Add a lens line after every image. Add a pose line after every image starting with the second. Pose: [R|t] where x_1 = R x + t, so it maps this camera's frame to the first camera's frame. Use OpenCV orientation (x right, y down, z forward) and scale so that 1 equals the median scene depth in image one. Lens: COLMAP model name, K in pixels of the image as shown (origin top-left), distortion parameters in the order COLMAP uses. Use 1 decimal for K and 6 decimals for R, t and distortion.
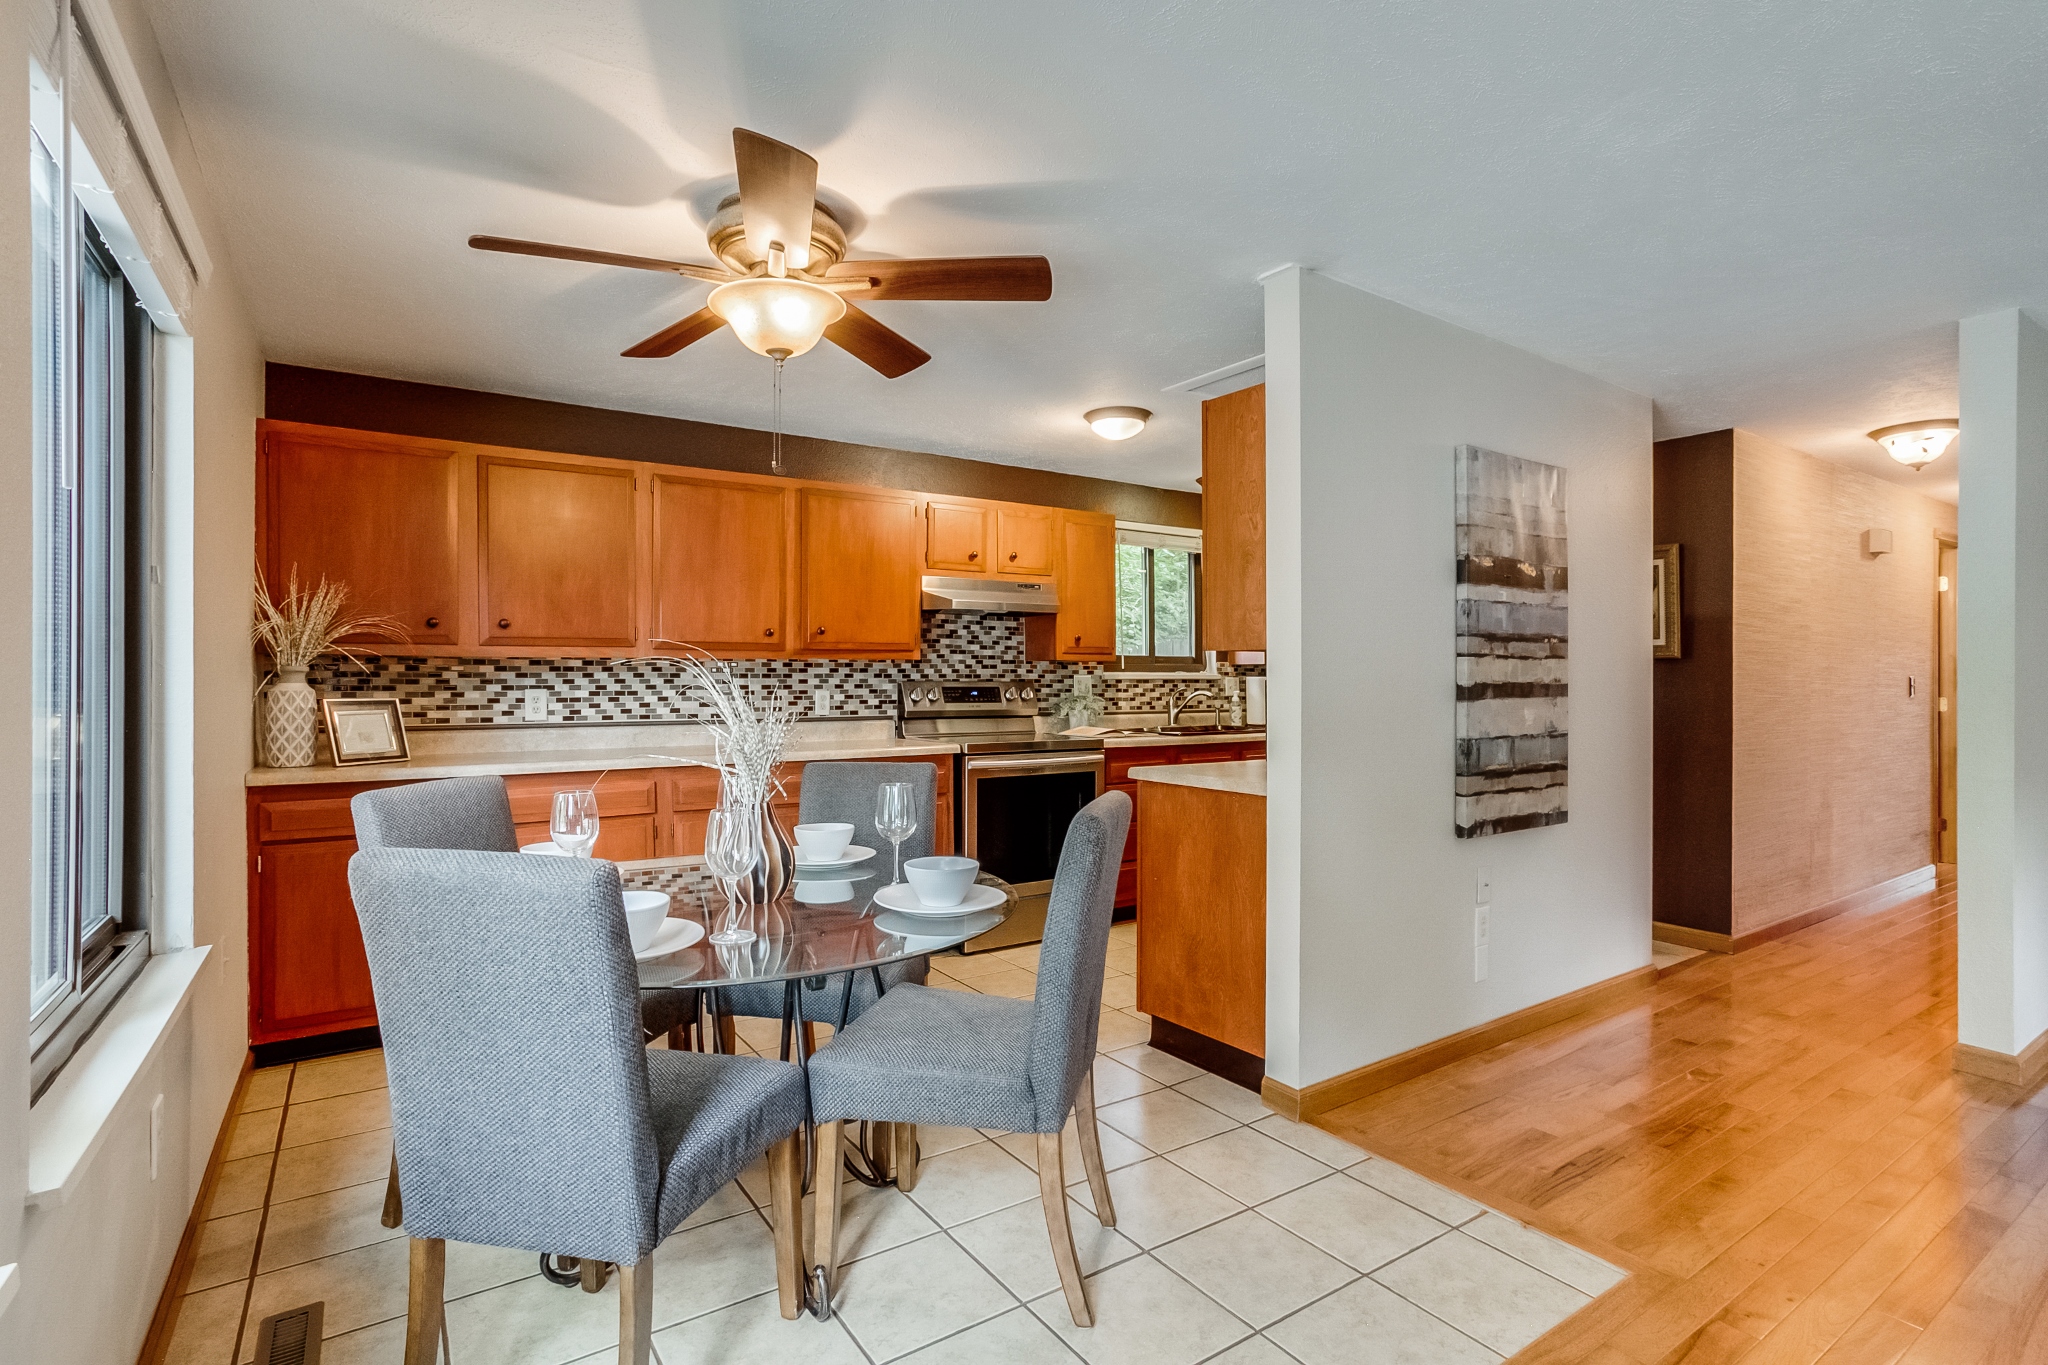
lens RADIAL K [[991.1, 0, 1028.5], [0, 991.1, 702.9], [0, 0, 1]] dist [-0.066130, 0.044614]
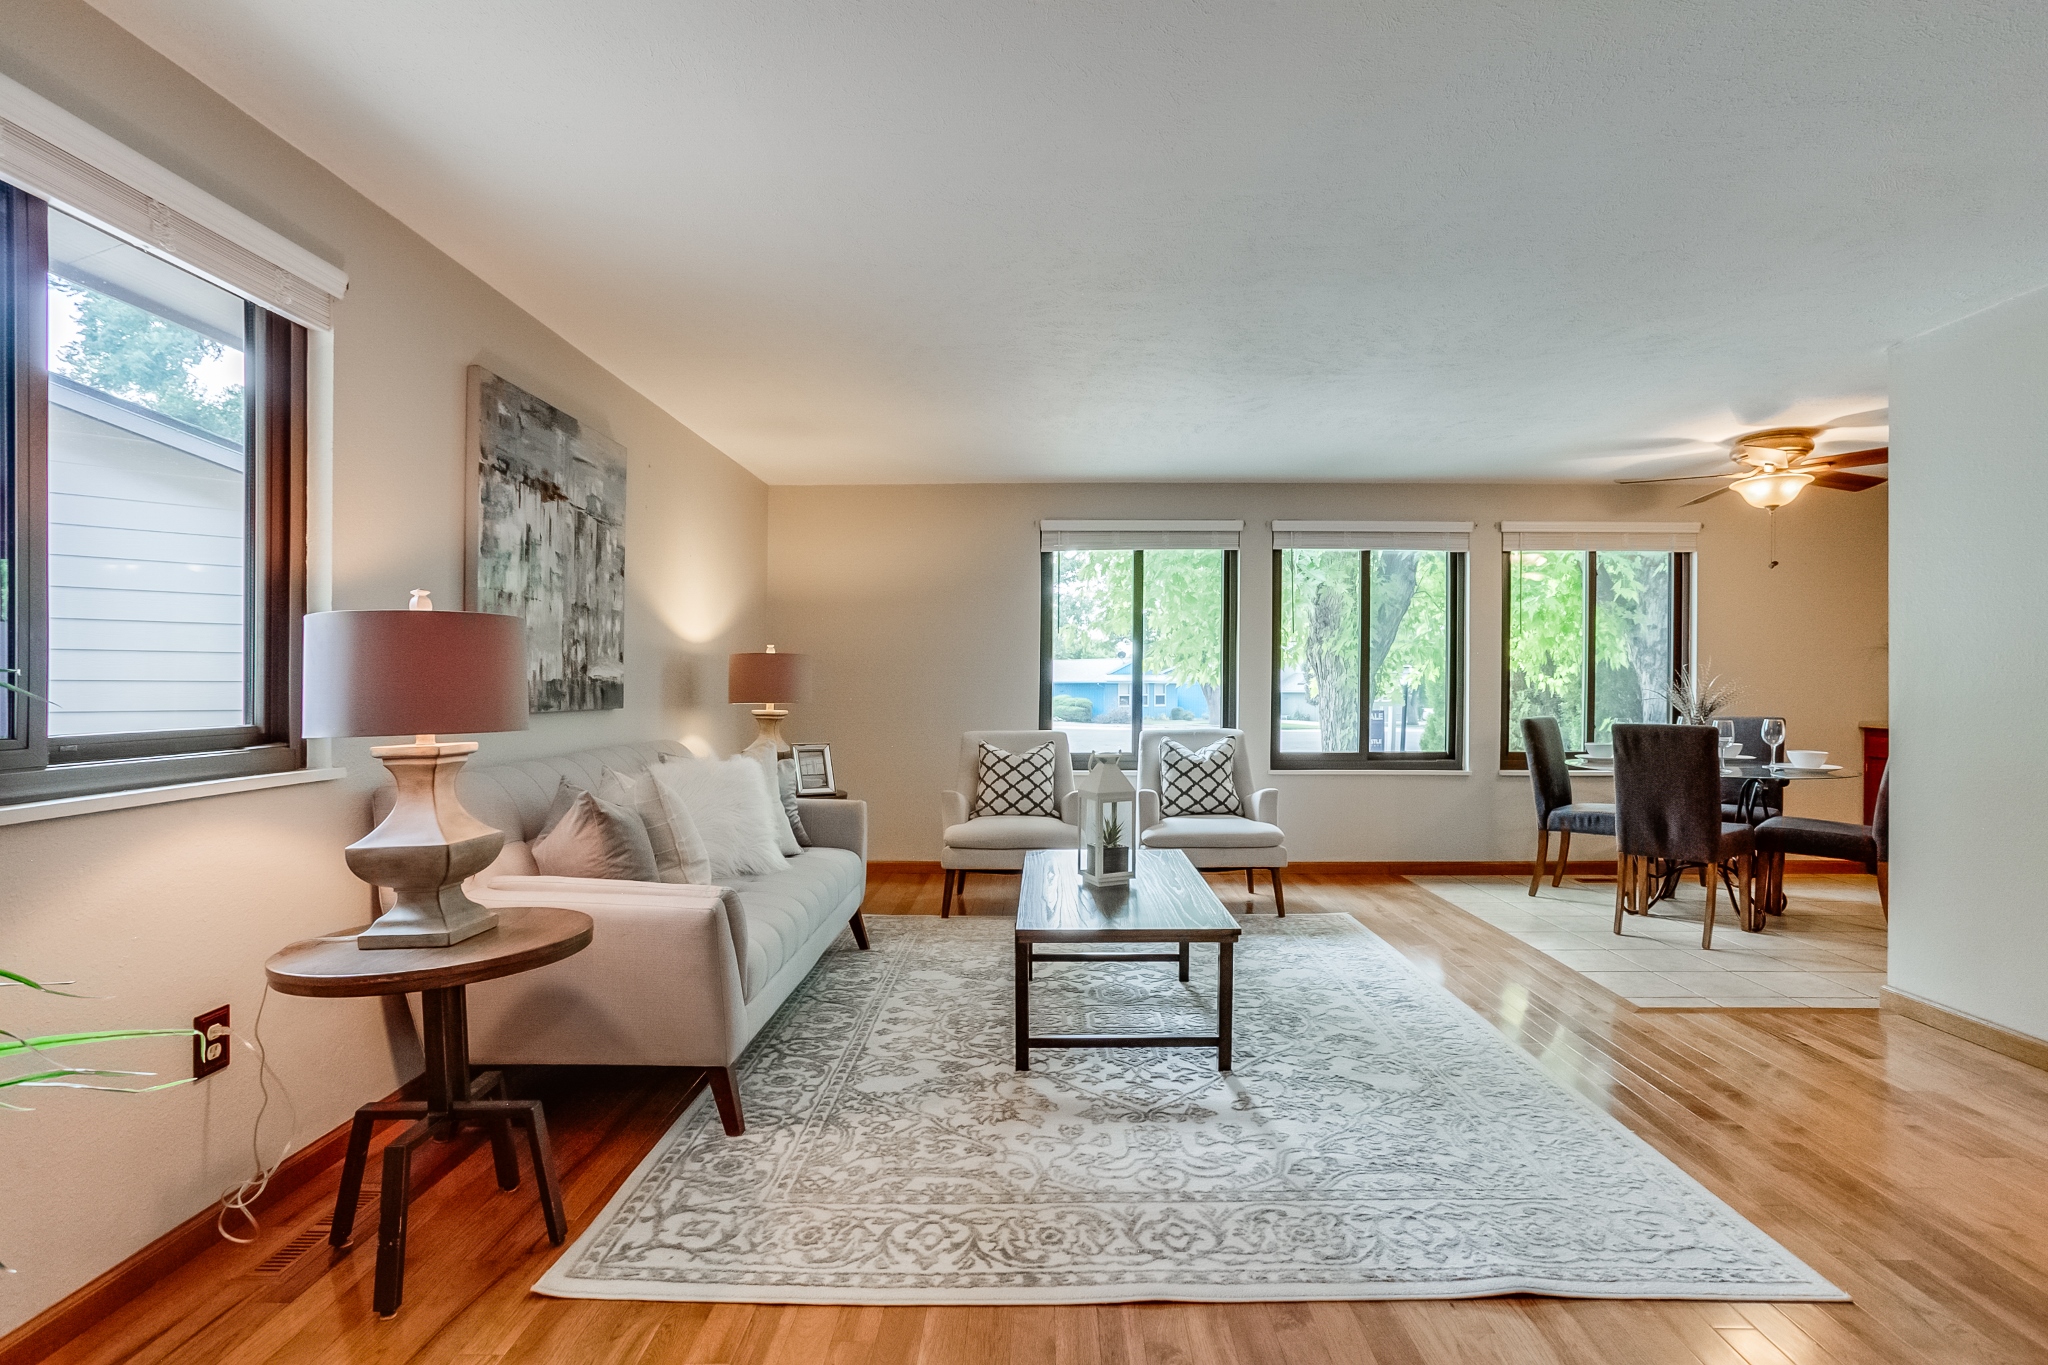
lens RADIAL K [[991.1, 0, 1028.5], [0, 991.1, 702.9], [0, 0, 1]] dist [-0.066130, 0.044614]
pose [[-0.574115, 0.015789, -0.818623, 1.406059], [-0.018670, 0.999302, 0.032368, 0.003626], [0.818562, 0.033867, -0.573419, 0.565450]]
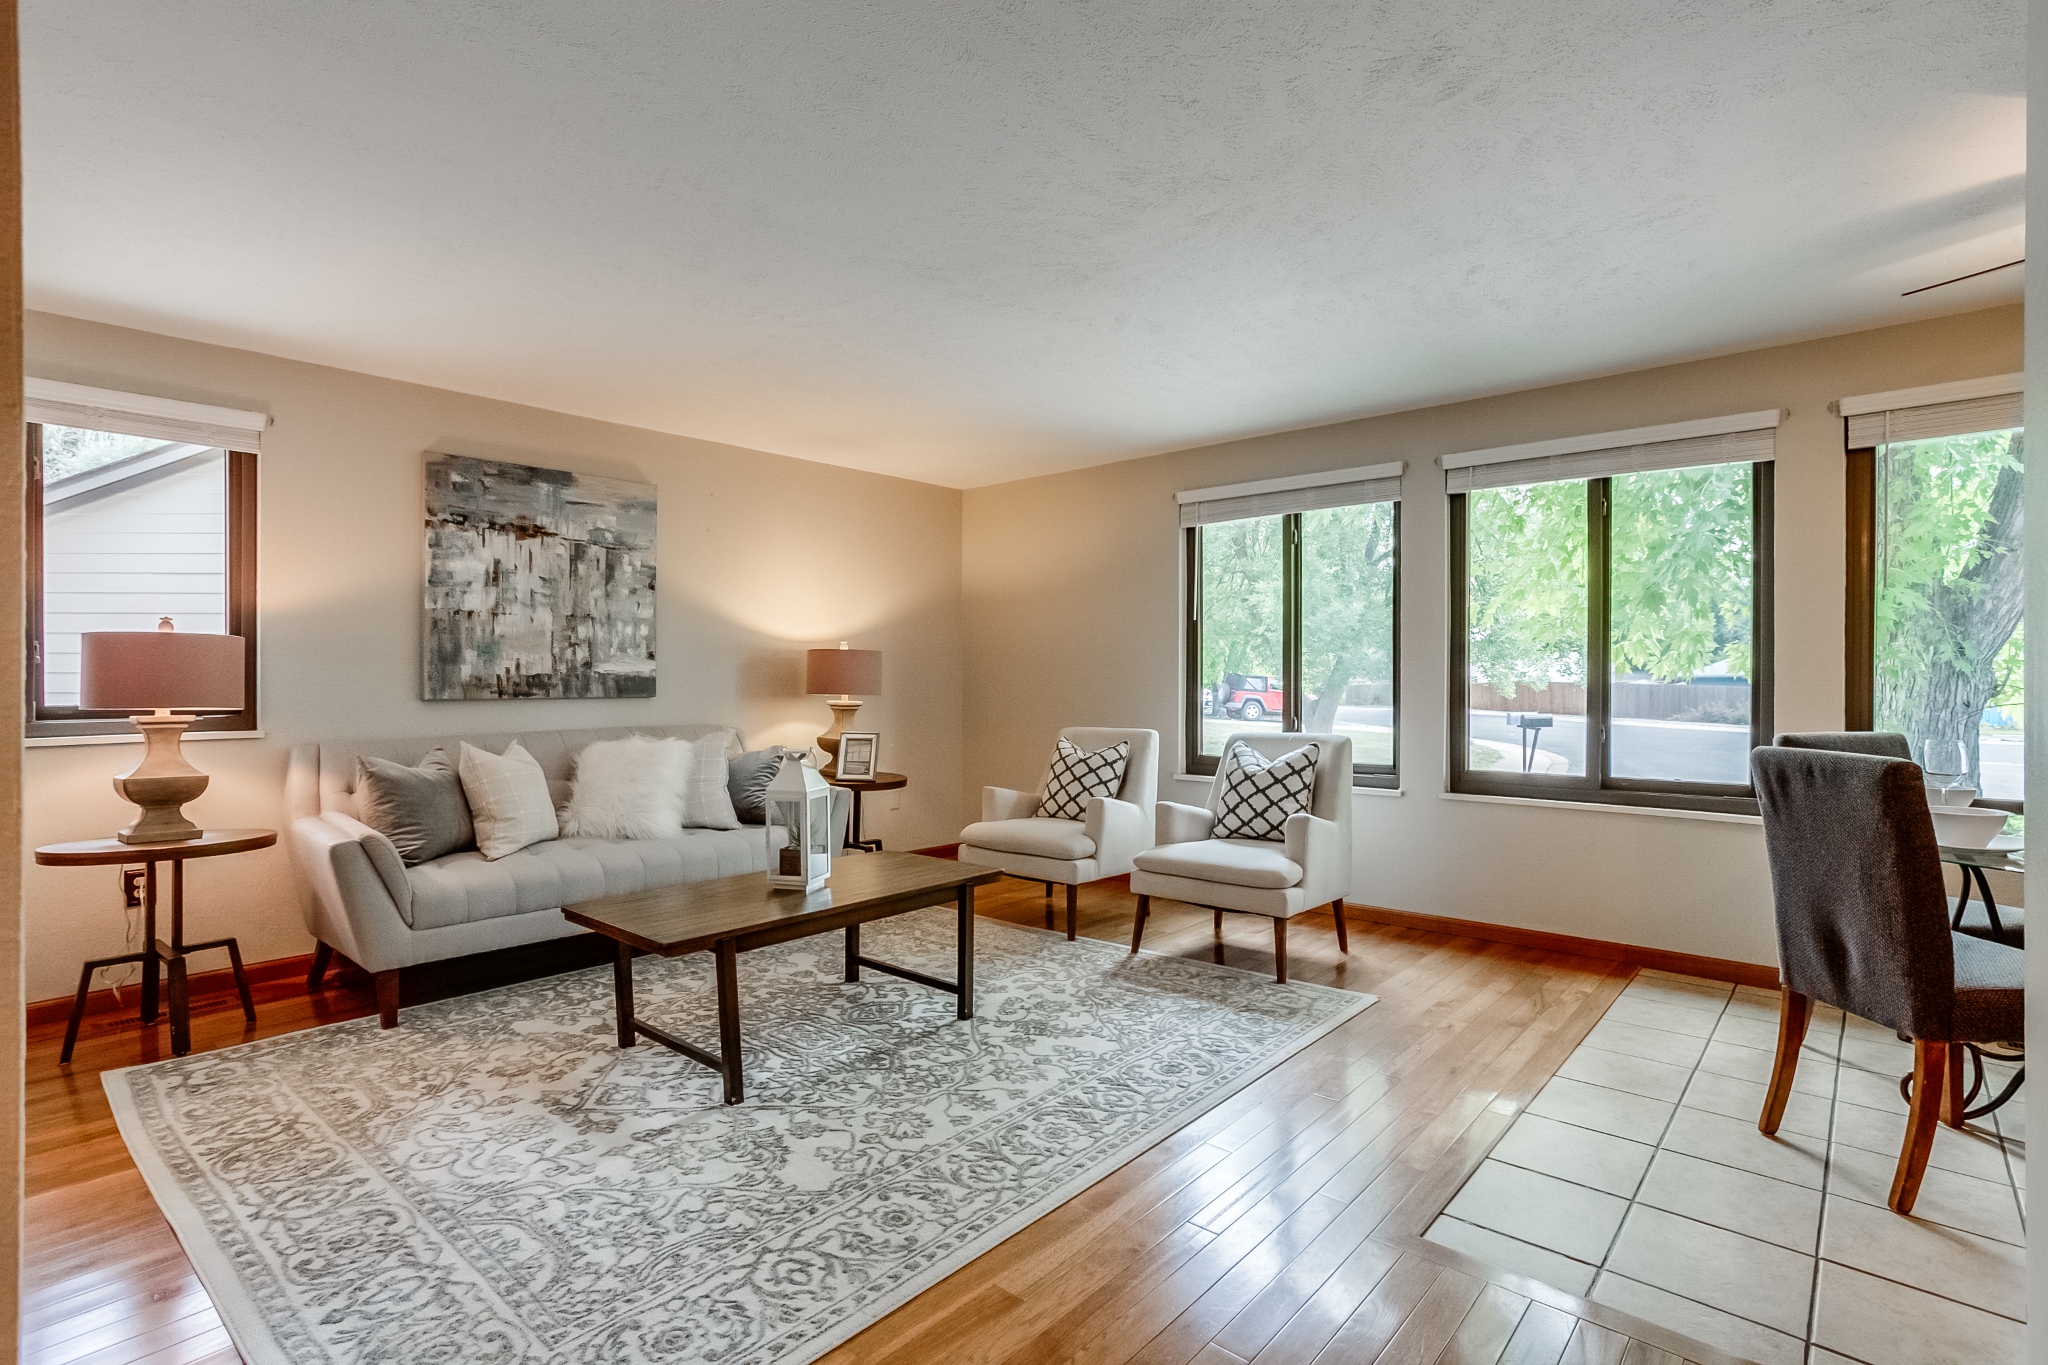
lens RADIAL K [[987.6, 0, 1028.9], [0, 987.6, 691.9], [0, 0, 1]] dist [-0.057563, 0.034003]
pose [[-0.968120, 0.004668, -0.250445, 0.662920], [-0.004479, 0.999344, 0.035940, -0.003631], [0.250448, 0.035917, -0.967464, 0.969324]]
